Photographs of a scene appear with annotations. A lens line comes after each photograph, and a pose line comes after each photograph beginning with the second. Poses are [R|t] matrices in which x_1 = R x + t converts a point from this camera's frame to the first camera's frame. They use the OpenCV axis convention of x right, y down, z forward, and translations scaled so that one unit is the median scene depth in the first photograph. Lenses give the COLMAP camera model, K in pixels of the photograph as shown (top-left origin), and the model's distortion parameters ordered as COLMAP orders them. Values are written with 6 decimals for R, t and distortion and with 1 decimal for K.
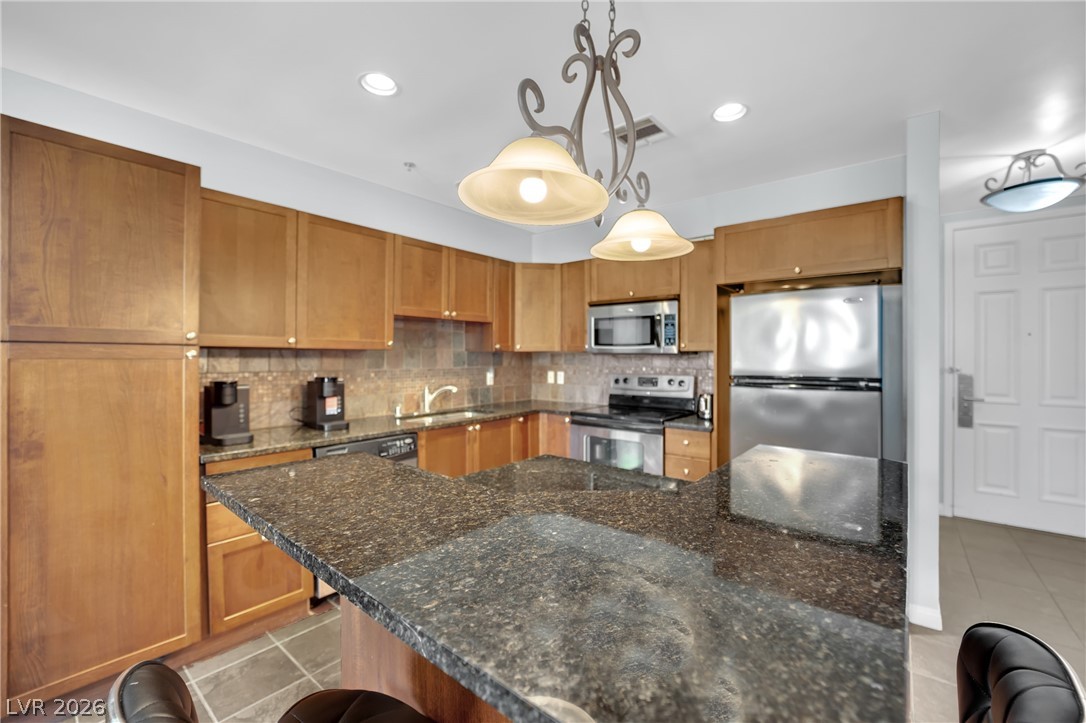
lens RADIAL K [[438.2, 0, 569.5], [0, 438.2, 355.3], [0, 0, 1]] dist [-0.013710, -0.000370]
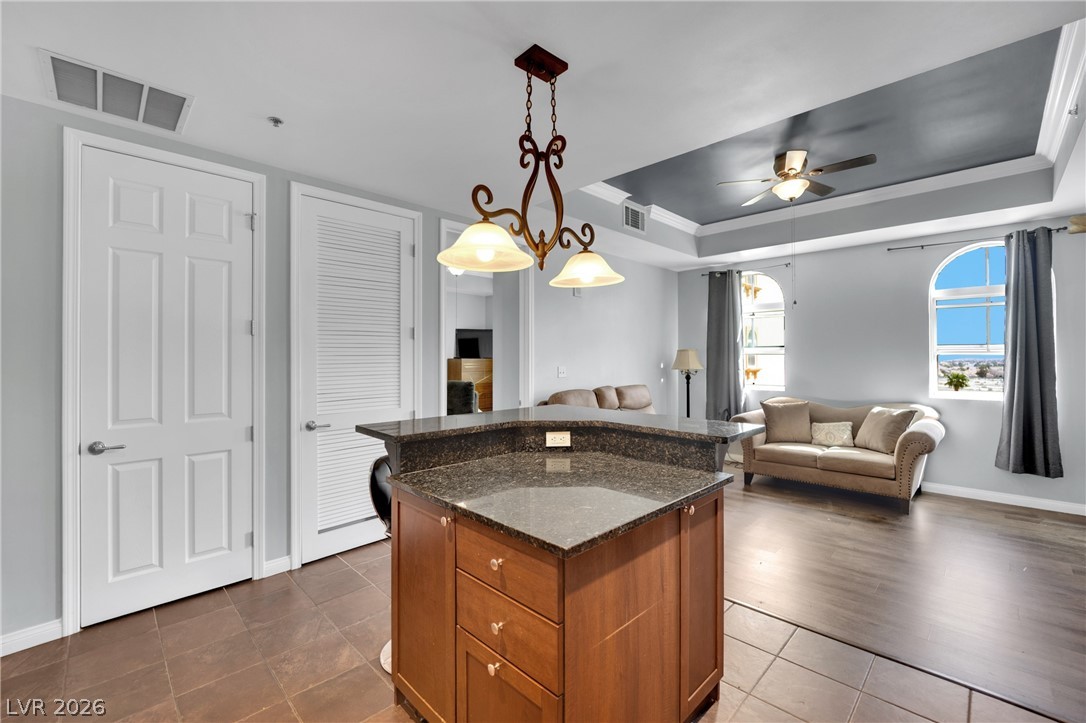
lens RADIAL K [[453.7, 0, 566.5], [0, 453.7, 356.2], [0, 0, 1]] dist [-0.013971, 0.000092]
pose [[-0.992682, -0.001989, 0.120740, -0.079659], [-0.002459, 0.999990, -0.003745, -0.004968], [-0.120731, -0.004014, -0.992677, 1.089260]]
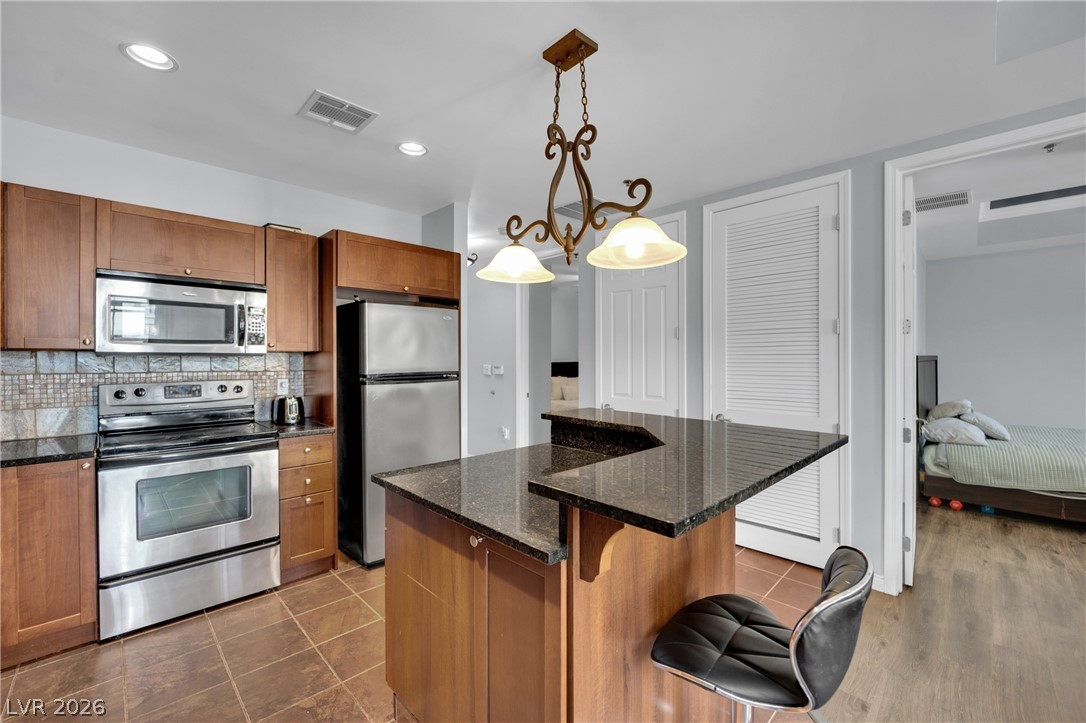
lens RADIAL K [[439.0, 0, 517.7], [0, 439.0, 356.3], [0, 0, 1]] dist [-0.012331, -0.000057]
pose [[0.175621, 0.000746, 0.984458, -0.584884], [-0.004952, 0.999988, 0.000126, -0.002458], [-0.984445, -0.004897, 0.175622, 0.402514]]
